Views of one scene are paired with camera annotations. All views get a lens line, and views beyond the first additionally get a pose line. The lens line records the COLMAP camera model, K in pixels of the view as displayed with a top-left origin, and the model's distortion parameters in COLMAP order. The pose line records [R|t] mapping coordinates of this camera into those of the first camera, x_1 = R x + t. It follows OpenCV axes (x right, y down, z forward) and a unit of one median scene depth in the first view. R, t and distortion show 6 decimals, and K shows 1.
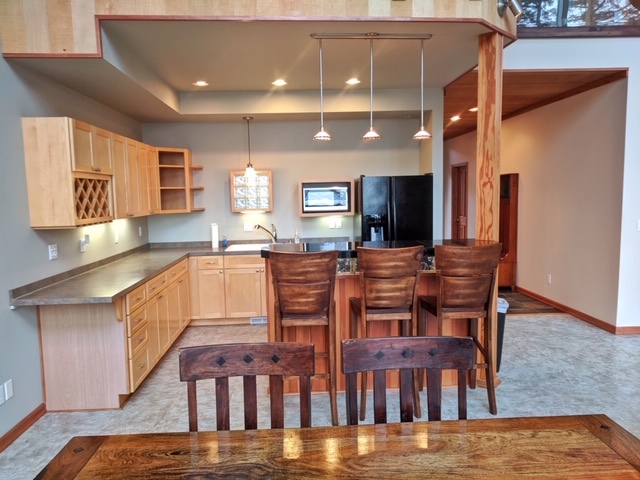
lens RADIAL K [[477.0, 0, 324.3], [0, 477.0, 240.7], [0, 0, 1]] dist [0.001530, -0.000726]
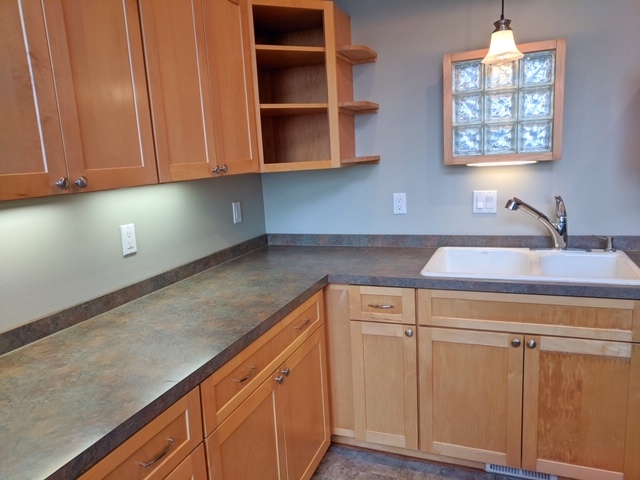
lens RADIAL K [[484.7, 0, 319.8], [0, 484.7, 245.6], [0, 0, 1]] dist [0.009587, 0.004740]
pose [[0.905125, 0.051871, -0.421970, -0.126624], [-0.003802, 0.993477, 0.113968, -0.043016], [0.425129, -0.101551, 0.899418, 0.653266]]
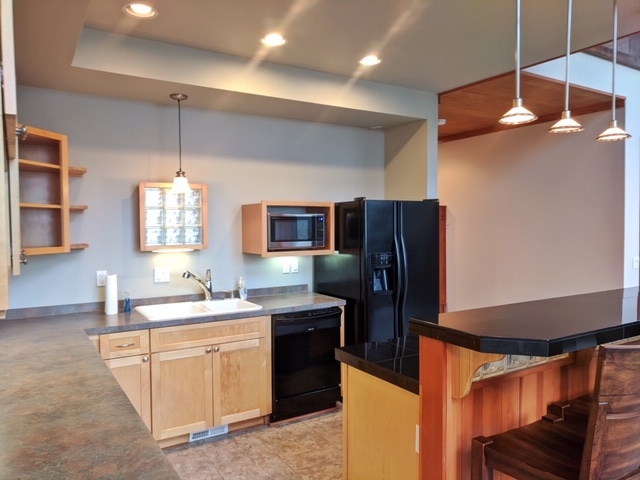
lens RADIAL K [[476.3, 0, 323.6], [0, 476.3, 244.3], [0, 0, 1]] dist [0.005162, 0.002196]
pose [[0.877645, -0.001749, 0.479308, -0.303630], [0.032570, 0.997900, -0.055997, -0.030585], [-0.478203, 0.064757, 0.875859, 0.412263]]
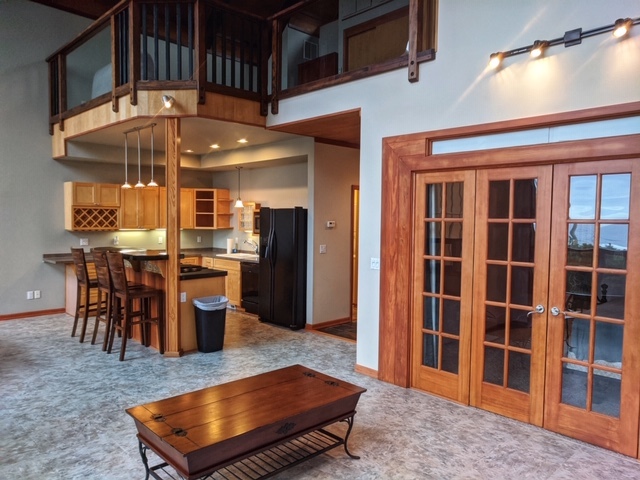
lens RADIAL K [[477.0, 0, 324.3], [0, 477.0, 240.7], [0, 0, 1]] dist [0.001530, -0.000726]
pose [[0.664478, 0.067411, -0.744261, 1.170595], [-0.101015, 0.994885, -0.000076, -0.061825], [0.740449, 0.075232, 0.667889, 0.242528]]
